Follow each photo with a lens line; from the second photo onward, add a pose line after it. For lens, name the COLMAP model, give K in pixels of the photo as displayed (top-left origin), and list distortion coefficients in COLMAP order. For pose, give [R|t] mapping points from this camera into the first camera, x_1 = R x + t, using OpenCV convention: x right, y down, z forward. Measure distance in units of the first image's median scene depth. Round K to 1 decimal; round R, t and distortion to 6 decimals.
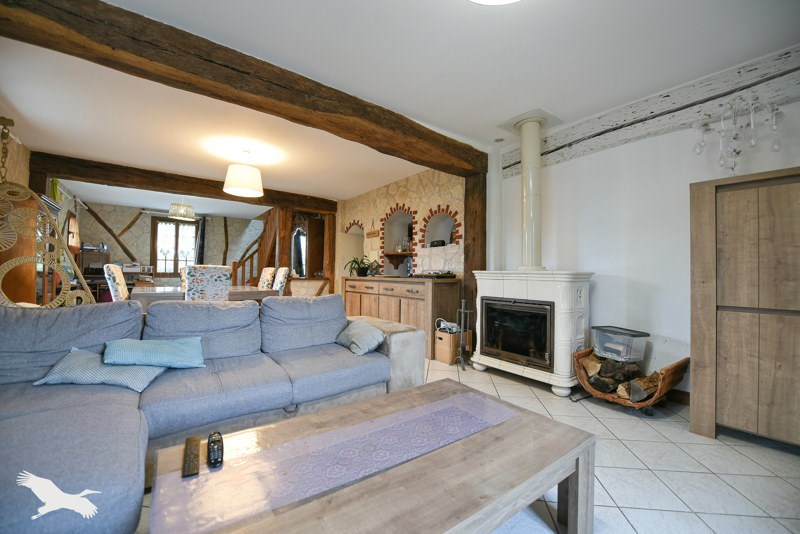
lens RADIAL K [[321.4, 0, 402.9], [0, 321.4, 266.7], [0, 0, 1]] dist [-0.001441, -0.000077]
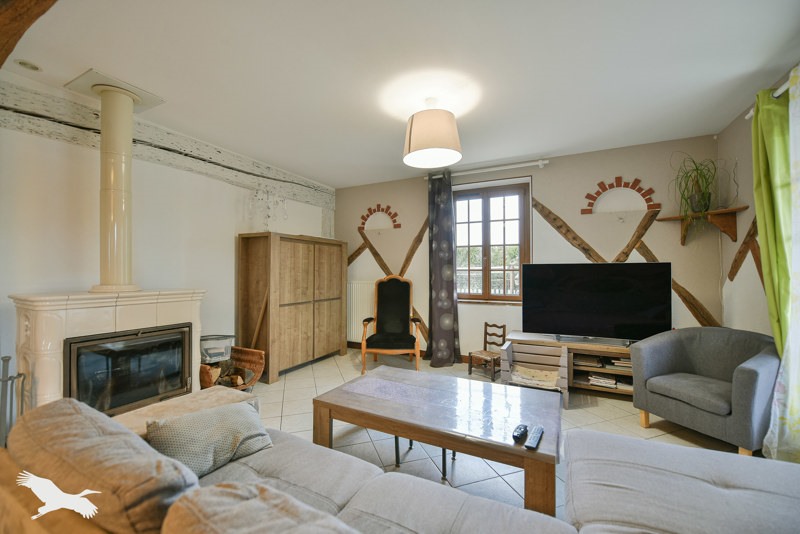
lens RADIAL K [[321.4, 0, 404.3], [0, 321.4, 269.4], [0, 0, 1]] dist [-0.001441, -0.000077]
pose [[-0.434684, 0.000821, 0.900583, -0.675252], [-0.017764, 0.999797, -0.009485, -0.051076], [-0.900408, -0.020121, -0.434581, 0.861553]]
